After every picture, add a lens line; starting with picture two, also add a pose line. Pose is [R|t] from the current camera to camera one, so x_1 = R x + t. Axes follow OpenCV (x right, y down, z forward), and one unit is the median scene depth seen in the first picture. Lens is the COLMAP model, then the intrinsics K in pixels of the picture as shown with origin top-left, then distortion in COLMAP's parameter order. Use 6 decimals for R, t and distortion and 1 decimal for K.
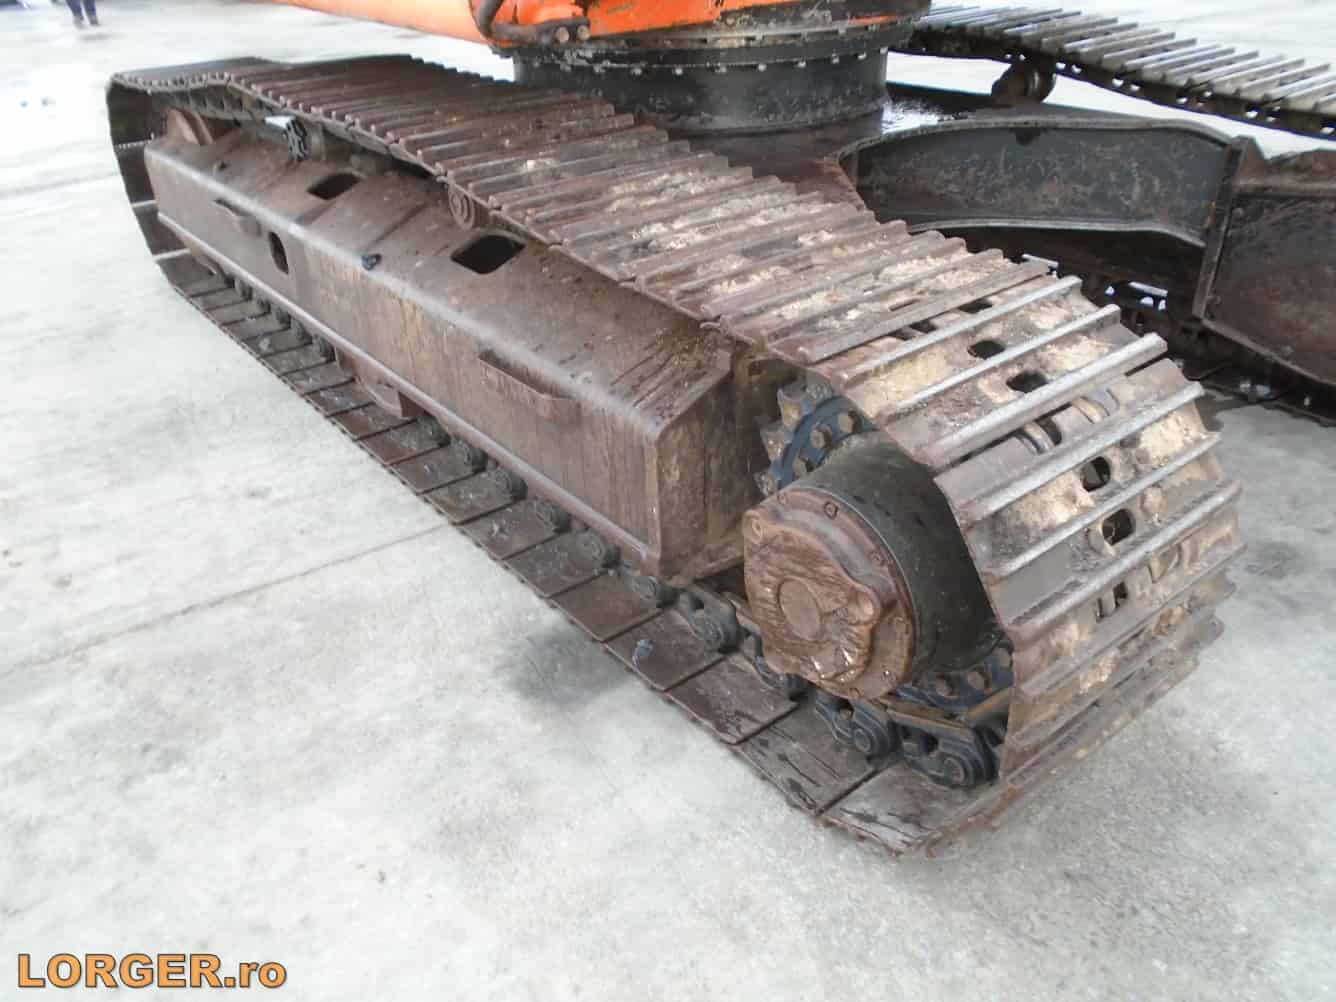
lens RADIAL K [[1017.3, 0, 668.0], [0, 1017.3, 501.0], [0, 0, 1]] dist [-0.006619, 0.007178]
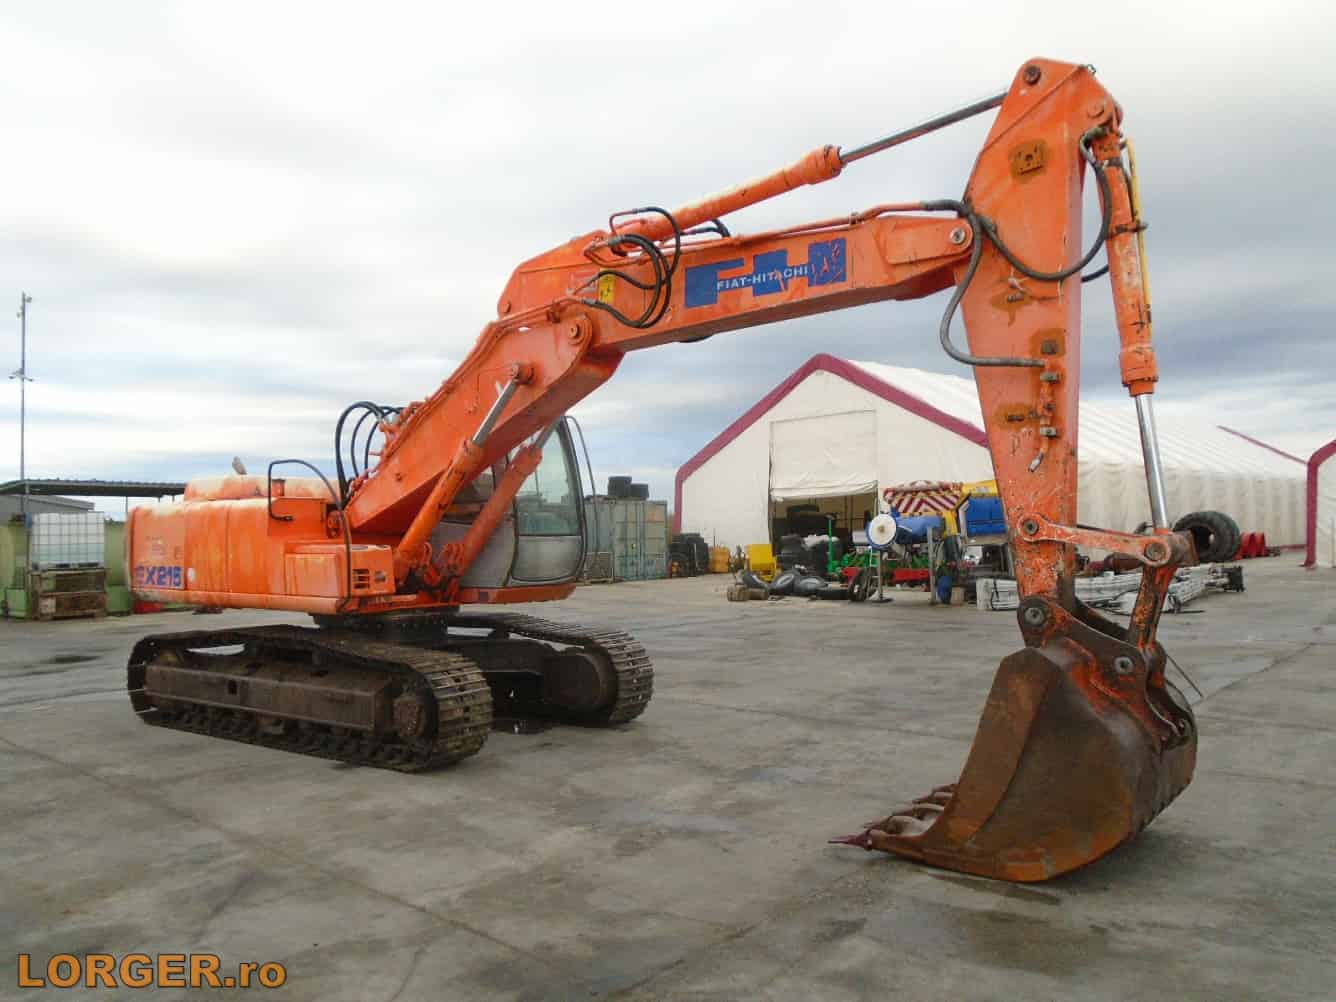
lens RADIAL K [[1017.3, 0, 668.0], [0, 1017.3, 501.0], [0, 0, 1]] dist [-0.006619, 0.007178]
pose [[0.956946, 0.030094, 0.288703, -0.053843], [0.133439, 0.837675, -0.529617, 1.045669], [-0.257778, 0.545339, 0.797594, -1.985914]]
